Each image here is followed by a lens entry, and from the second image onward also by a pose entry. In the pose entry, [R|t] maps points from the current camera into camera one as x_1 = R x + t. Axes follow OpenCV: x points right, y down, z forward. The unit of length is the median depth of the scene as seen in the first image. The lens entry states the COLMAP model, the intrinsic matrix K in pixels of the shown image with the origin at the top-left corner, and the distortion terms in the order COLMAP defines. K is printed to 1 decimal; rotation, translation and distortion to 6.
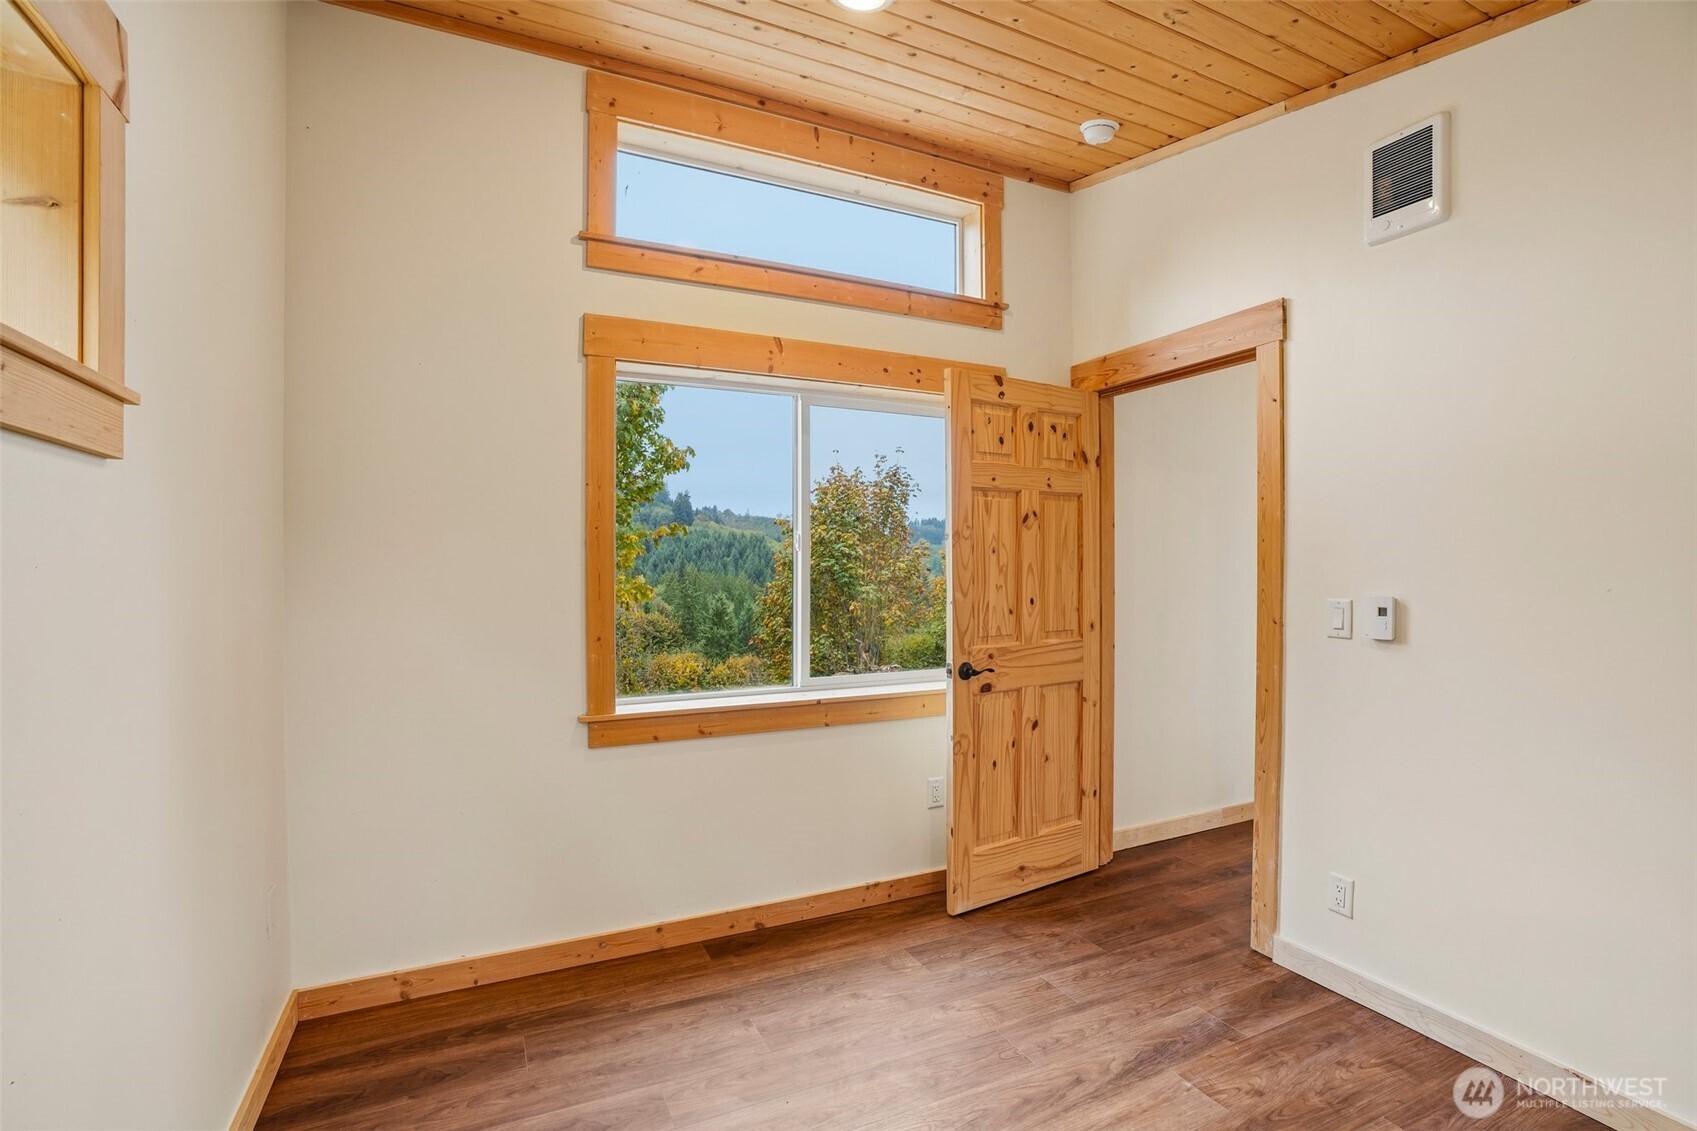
lens RADIAL K [[795.0, 0, 858.3], [0, 795.0, 570.3], [0, 0, 1]] dist [-0.064415, 0.021908]
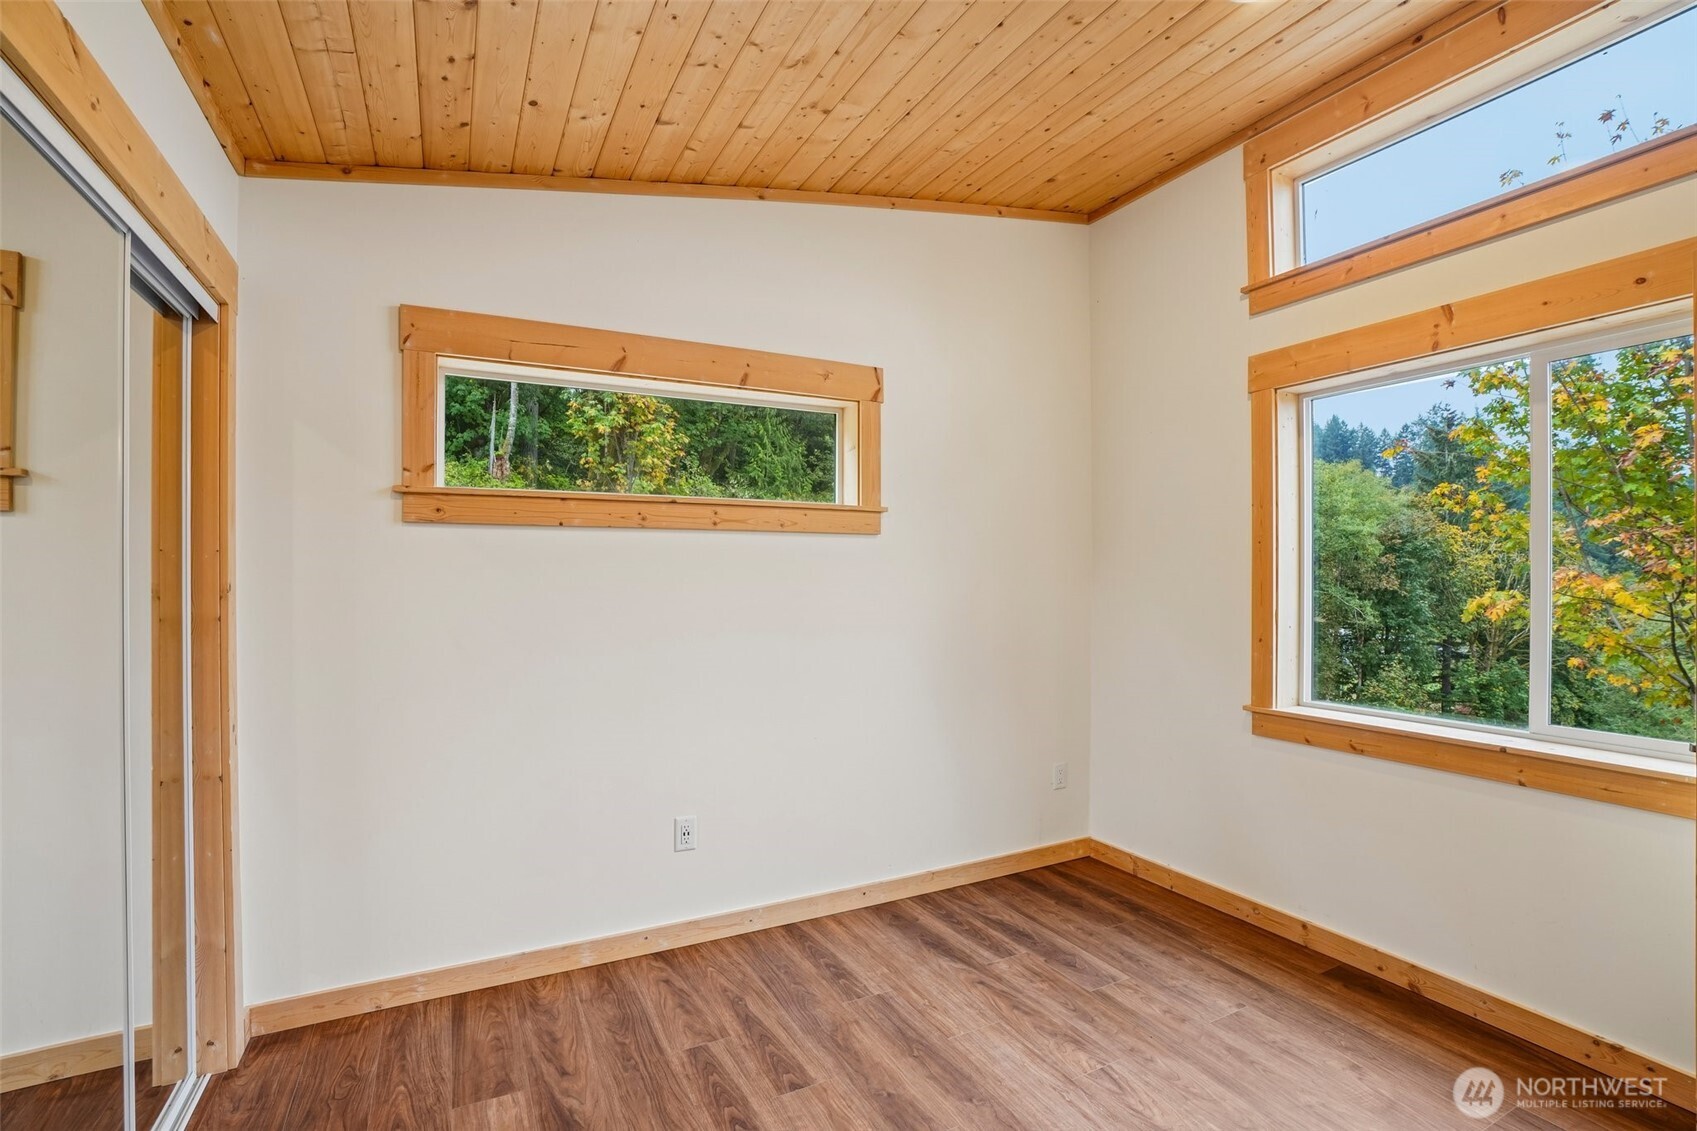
lens RADIAL K [[795.0, 0, 847.8], [0, 795.0, 584.5], [0, 0, 1]] dist [-0.064415, 0.021908]
pose [[0.015079, 0.011916, -0.999815, 0.797132], [-0.007719, 0.999901, 0.011800, -0.001084], [0.999857, 0.007540, 0.015170, 0.396573]]
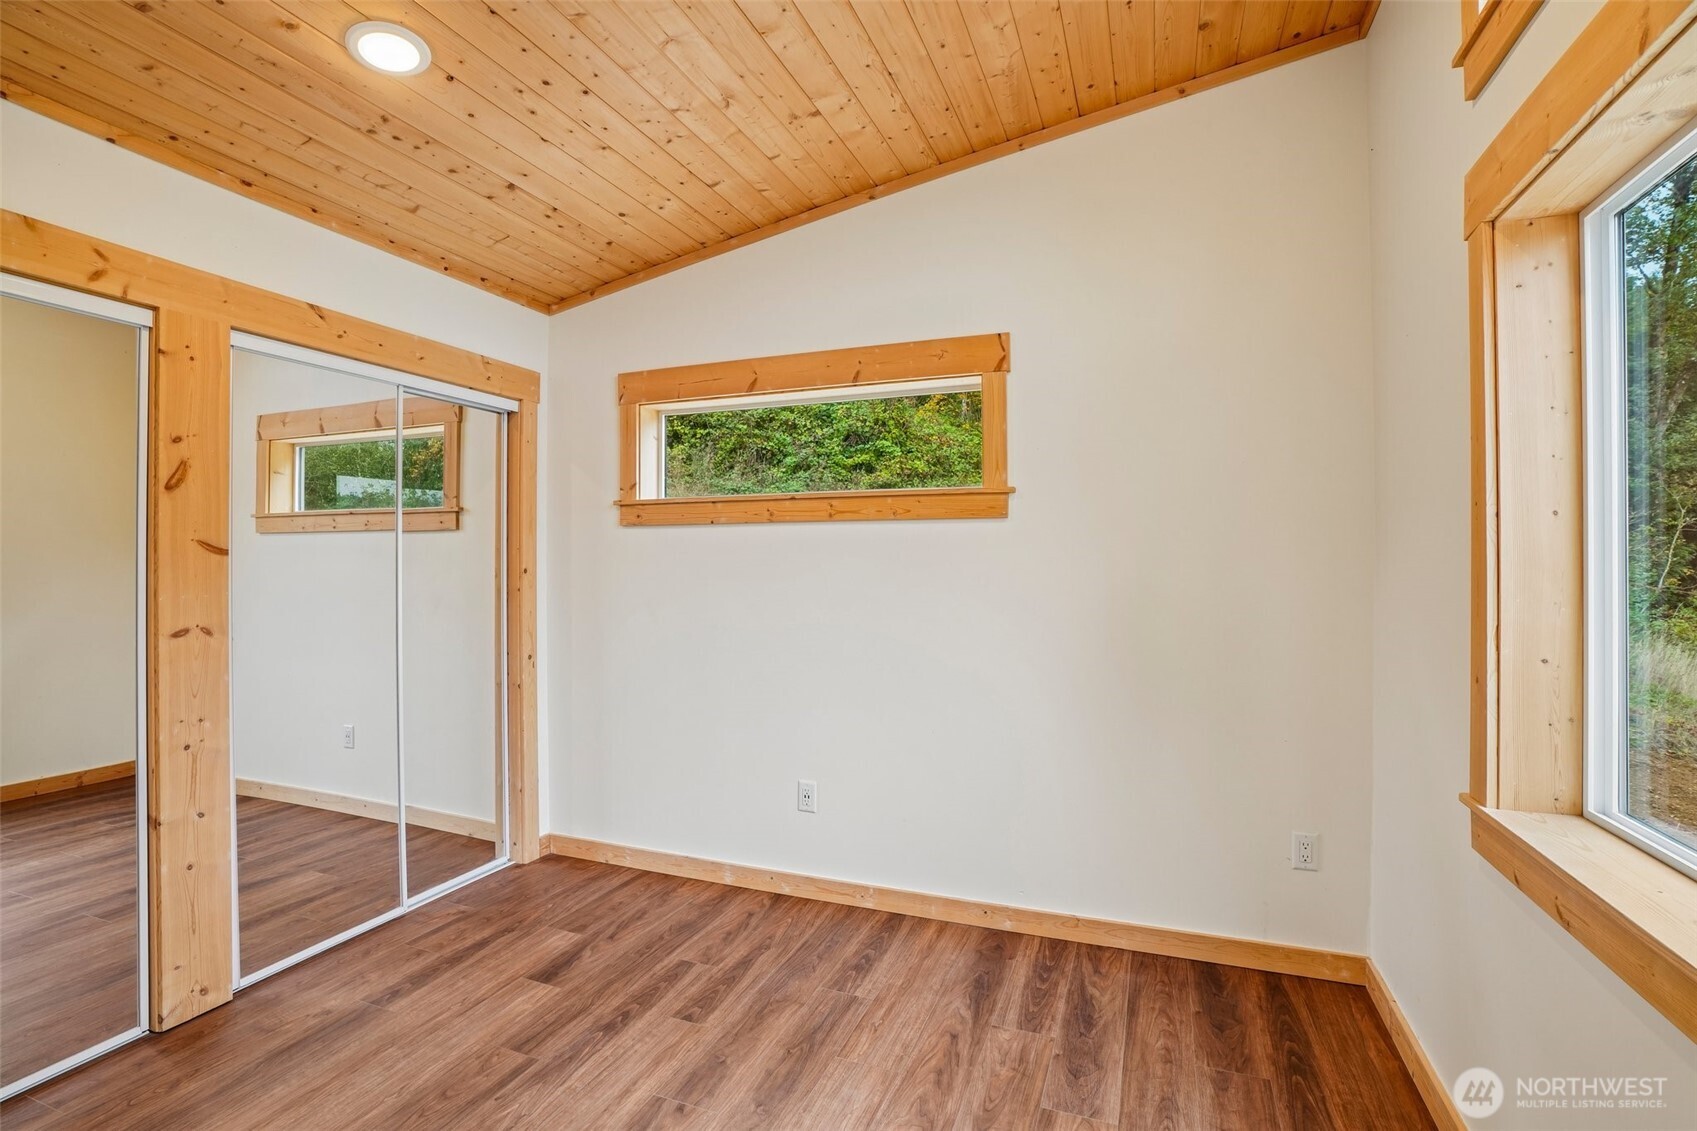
lens RADIAL K [[795.0, 0, 840.2], [0, 795.0, 565.4], [0, 0, 1]] dist [-0.064415, 0.021908]
pose [[-0.753302, 0.000227, -0.657675, 0.461650], [-0.005152, 0.999967, 0.006246, -0.003681], [0.657655, 0.008093, -0.753276, 1.146896]]
